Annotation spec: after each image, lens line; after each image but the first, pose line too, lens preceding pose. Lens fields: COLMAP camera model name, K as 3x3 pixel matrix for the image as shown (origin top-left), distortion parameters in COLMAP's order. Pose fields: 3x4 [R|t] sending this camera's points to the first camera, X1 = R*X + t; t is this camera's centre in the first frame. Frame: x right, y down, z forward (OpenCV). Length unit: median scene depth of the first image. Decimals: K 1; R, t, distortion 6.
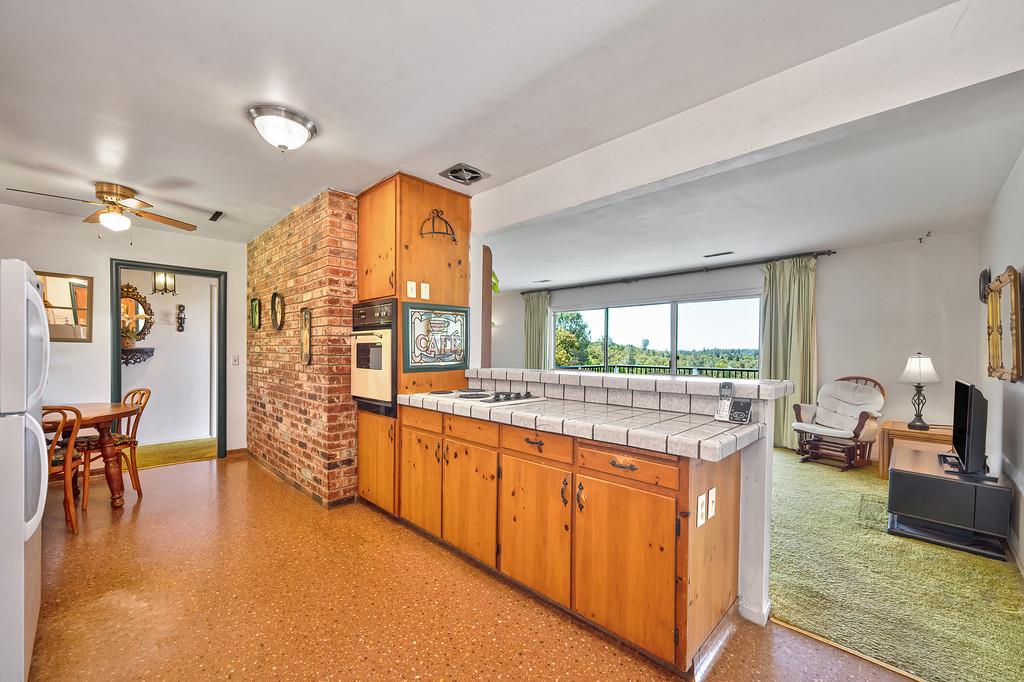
lens RADIAL K [[405.2, 0, 511.9], [0, 405.2, 349.8], [0, 0, 1]] dist [-0.001177, -0.000165]
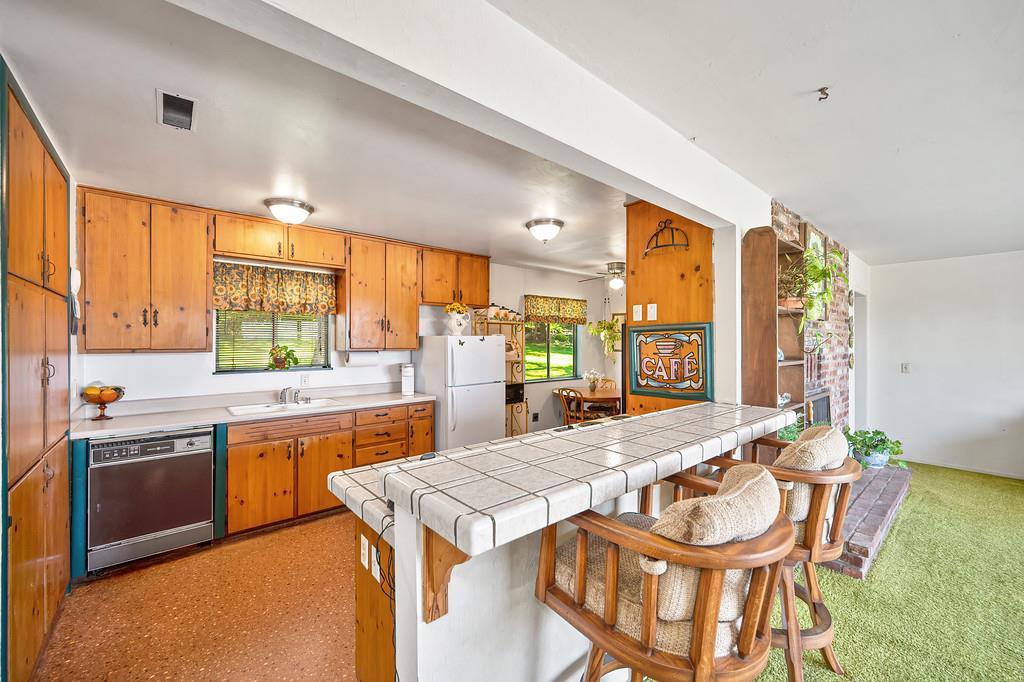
lens RADIAL K [[405.2, 0, 506.7], [0, 405.2, 338.7], [0, 0, 1]] dist [-0.001177, -0.000165]
pose [[-0.079060, -0.012446, -0.996792, 0.760693], [-0.002647, 0.999921, -0.012275, -0.068632], [0.996866, 0.001668, -0.079087, 0.731836]]
